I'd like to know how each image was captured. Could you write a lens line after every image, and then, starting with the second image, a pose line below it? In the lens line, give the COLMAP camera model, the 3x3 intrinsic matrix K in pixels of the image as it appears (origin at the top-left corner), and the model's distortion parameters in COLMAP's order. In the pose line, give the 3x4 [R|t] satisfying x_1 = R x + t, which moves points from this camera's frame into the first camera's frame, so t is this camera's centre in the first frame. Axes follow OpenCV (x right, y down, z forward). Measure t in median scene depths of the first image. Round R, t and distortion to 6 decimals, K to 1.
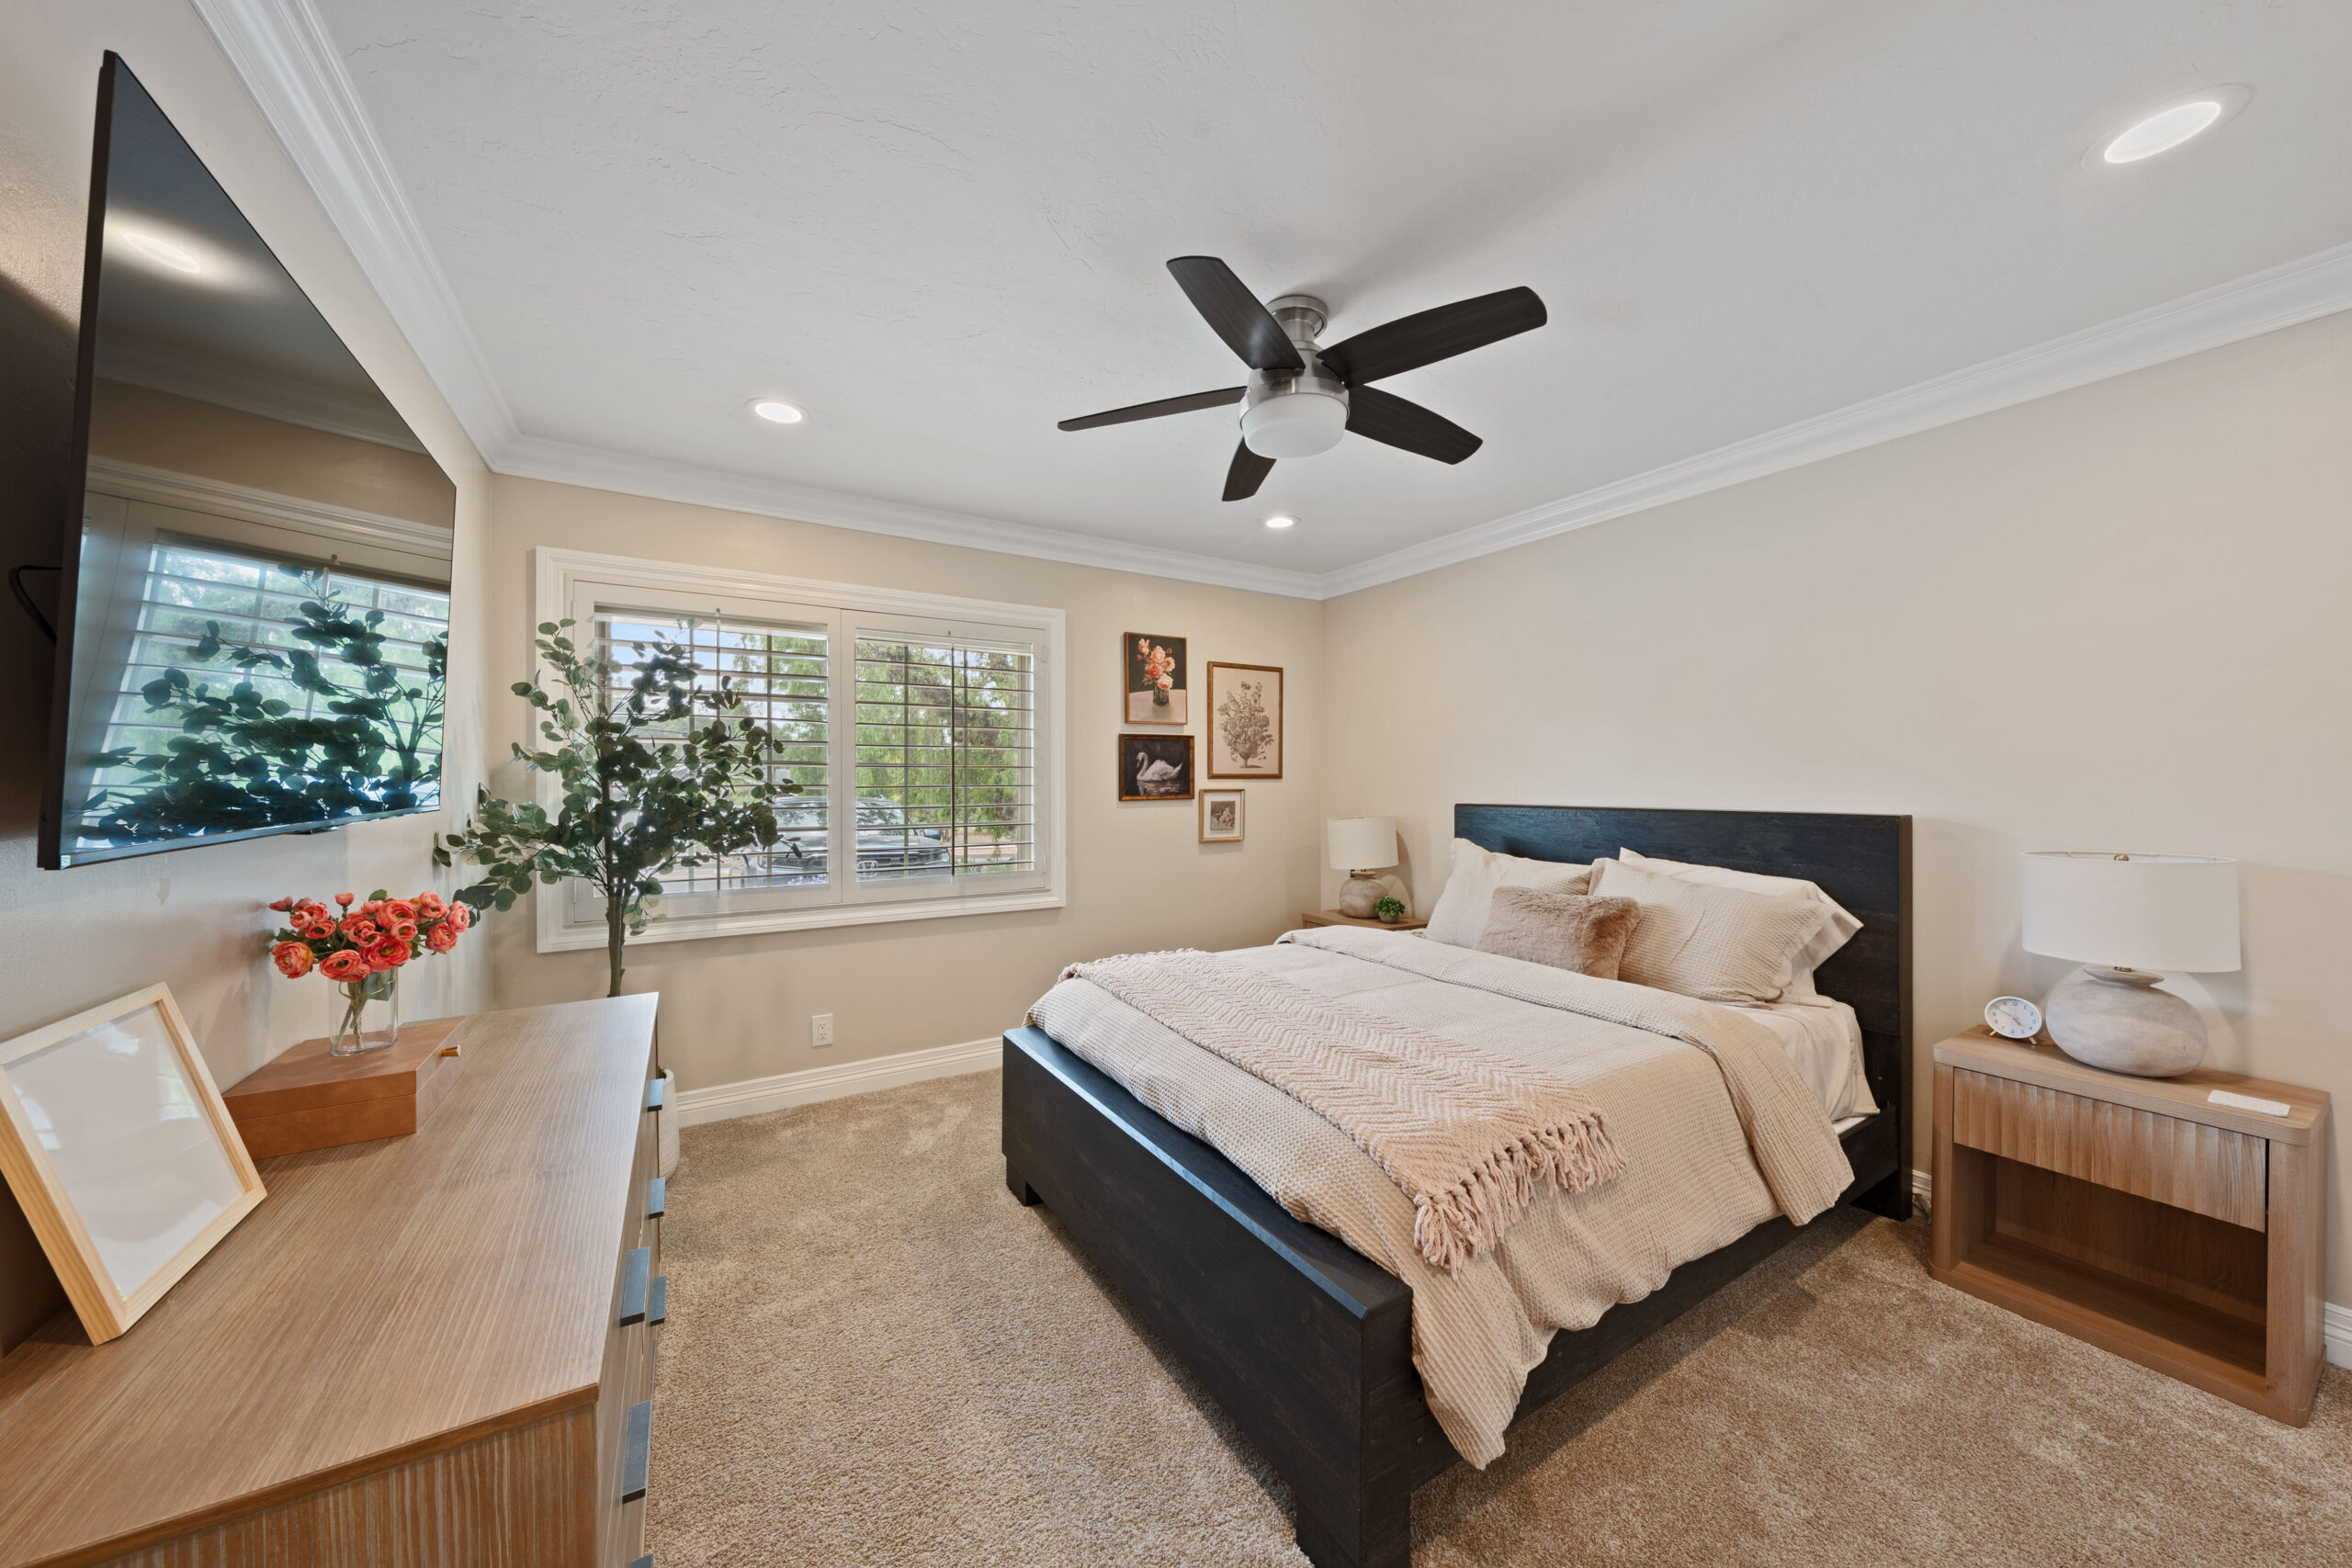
lens RADIAL K [[789.9, 0, 1175.4], [0, 789.9, 775.3], [0, 0, 1]] dist [-0.001657, -0.000084]
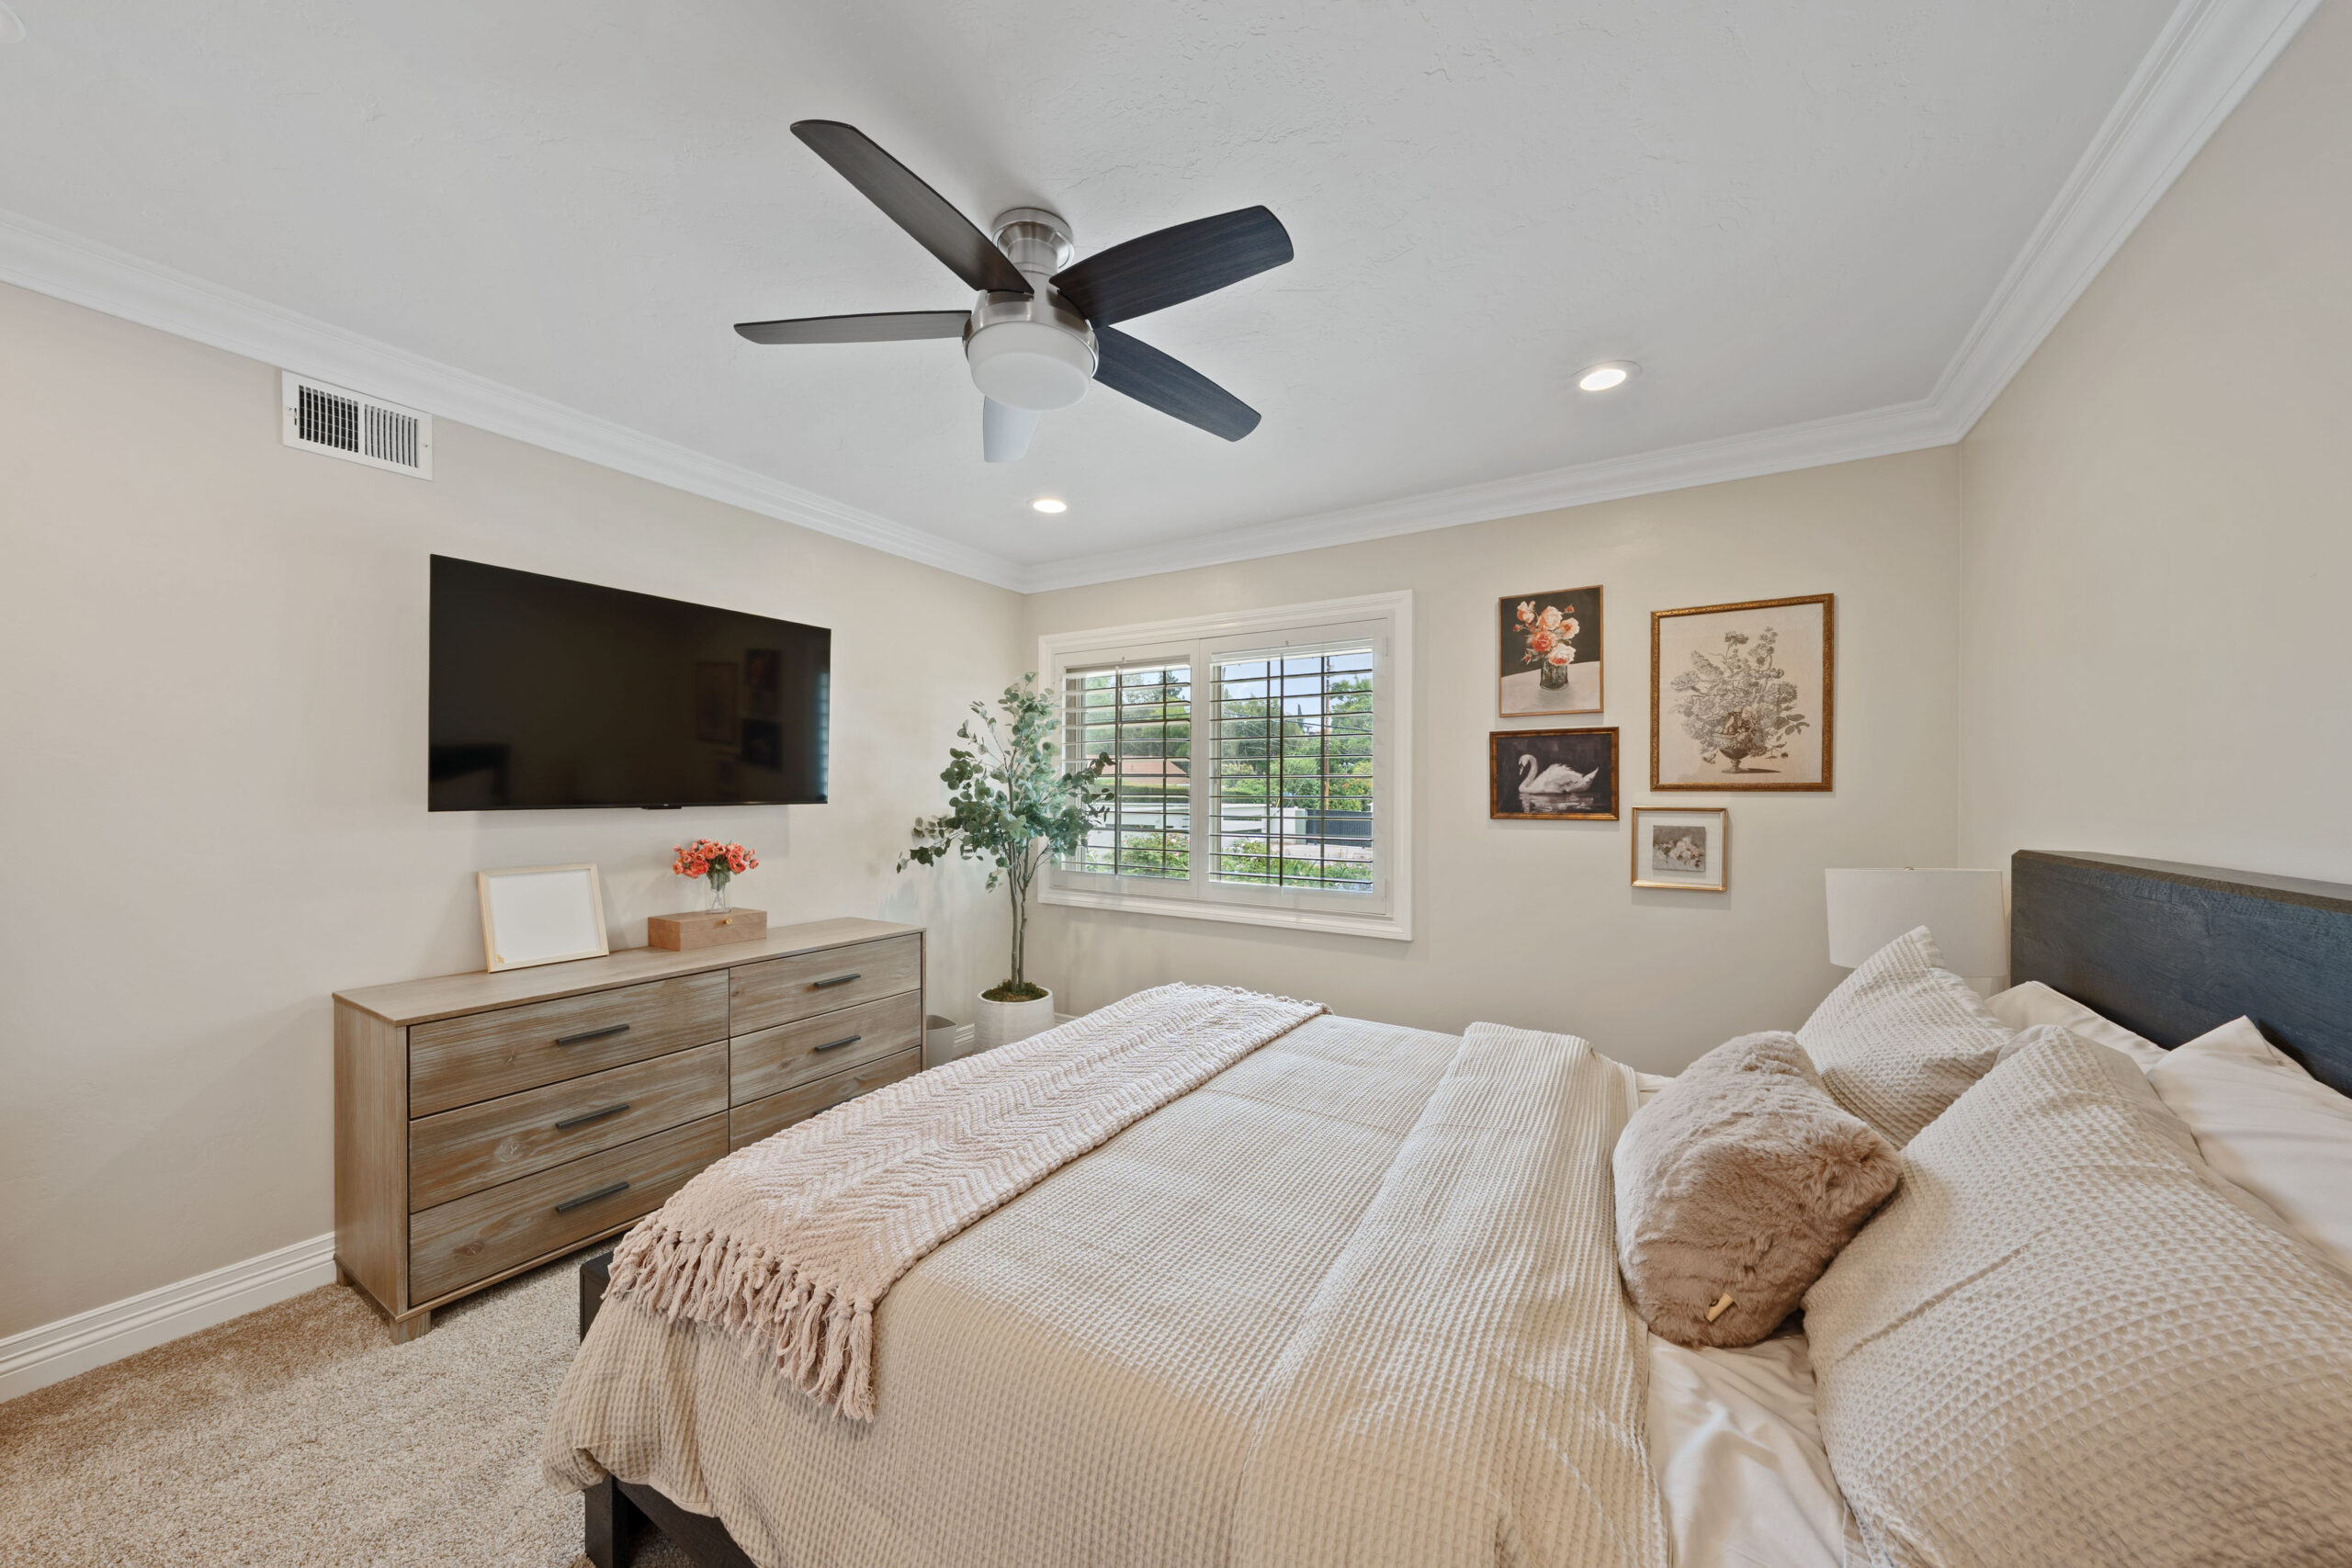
lens RADIAL K [[789.9, 0, 1175.4], [0, 789.9, 775.3], [0, 0, 1]] dist [-0.001657, -0.000084]
pose [[0.462047, -0.010282, -0.886796, 0.454066], [0.001965, 0.999942, -0.010570, -0.002429], [0.886853, 0.003141, 0.462041, 0.358360]]
